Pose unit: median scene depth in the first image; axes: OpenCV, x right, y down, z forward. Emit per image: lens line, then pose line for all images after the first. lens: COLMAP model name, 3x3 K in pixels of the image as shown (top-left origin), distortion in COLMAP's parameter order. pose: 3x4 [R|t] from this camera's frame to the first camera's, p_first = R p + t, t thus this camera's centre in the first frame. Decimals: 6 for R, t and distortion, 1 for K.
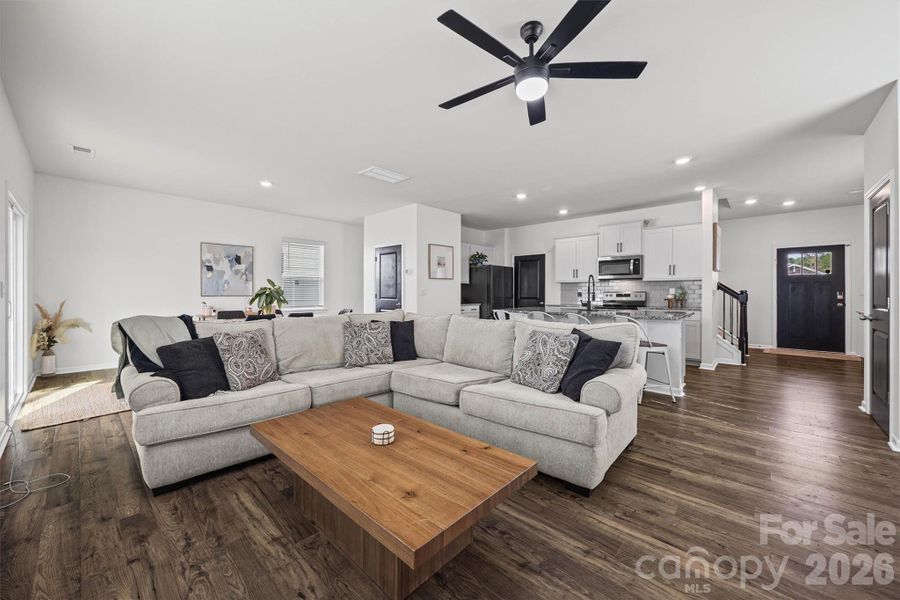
lens RADIAL K [[347.9, 0, 442.3], [0, 347.9, 290.1], [0, 0, 1]] dist [-0.003083, -0.000400]
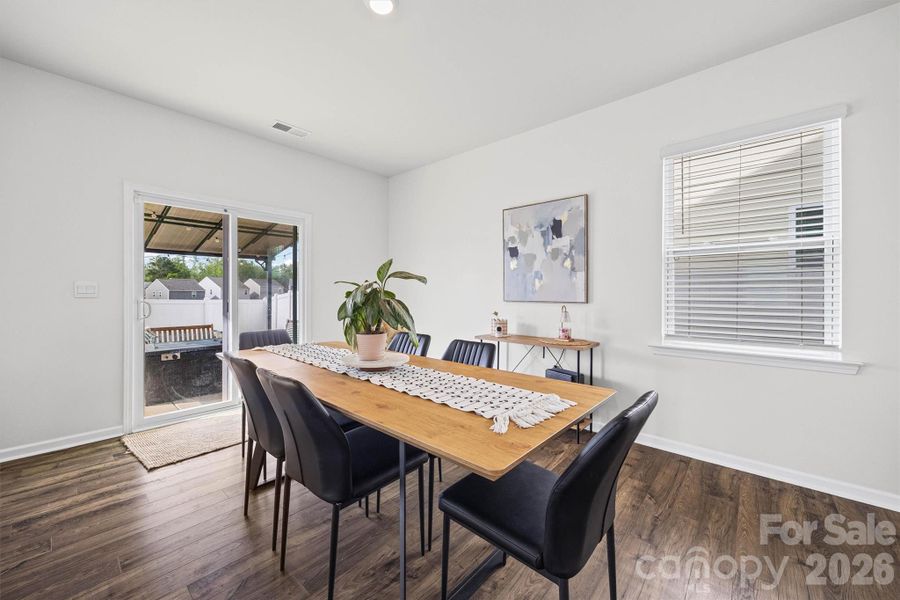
lens RADIAL K [[347.9, 0, 448.6], [0, 347.9, 295.1], [0, 0, 1]] dist [-0.003083, -0.000400]
pose [[0.033002, 0.007619, -0.999426, -0.097753], [0.004921, 0.999958, 0.007786, 0.002694], [0.999443, -0.005175, 0.032963, 0.830667]]
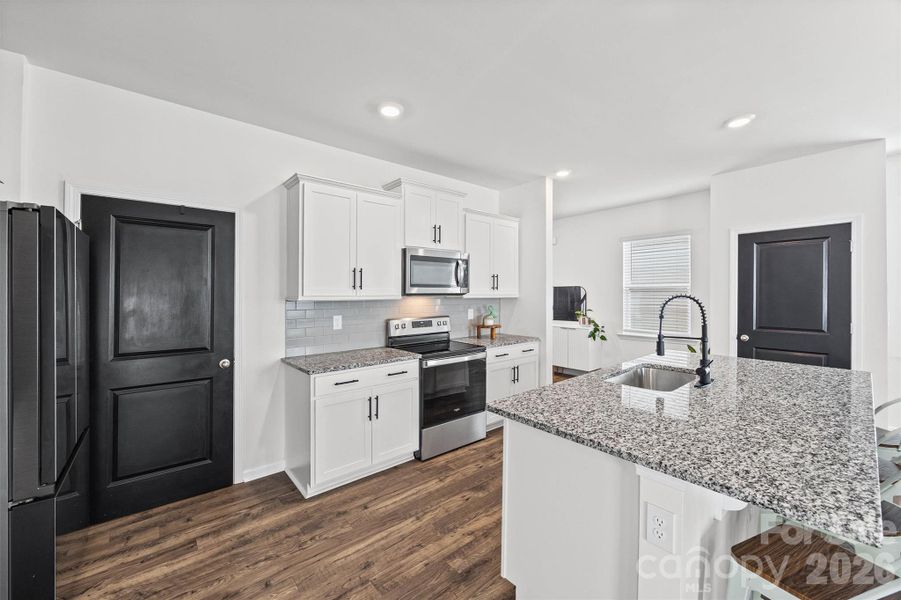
lens RADIAL K [[348.3, 0, 447.8], [0, 348.3, 294.7], [0, 0, 1]] dist [-0.003083, -0.000400]
pose [[0.130944, -0.003782, 0.991383, -0.007544], [-0.001395, 0.999991, 0.003999, -0.034284], [-0.991389, -0.001907, 0.130938, 0.929679]]
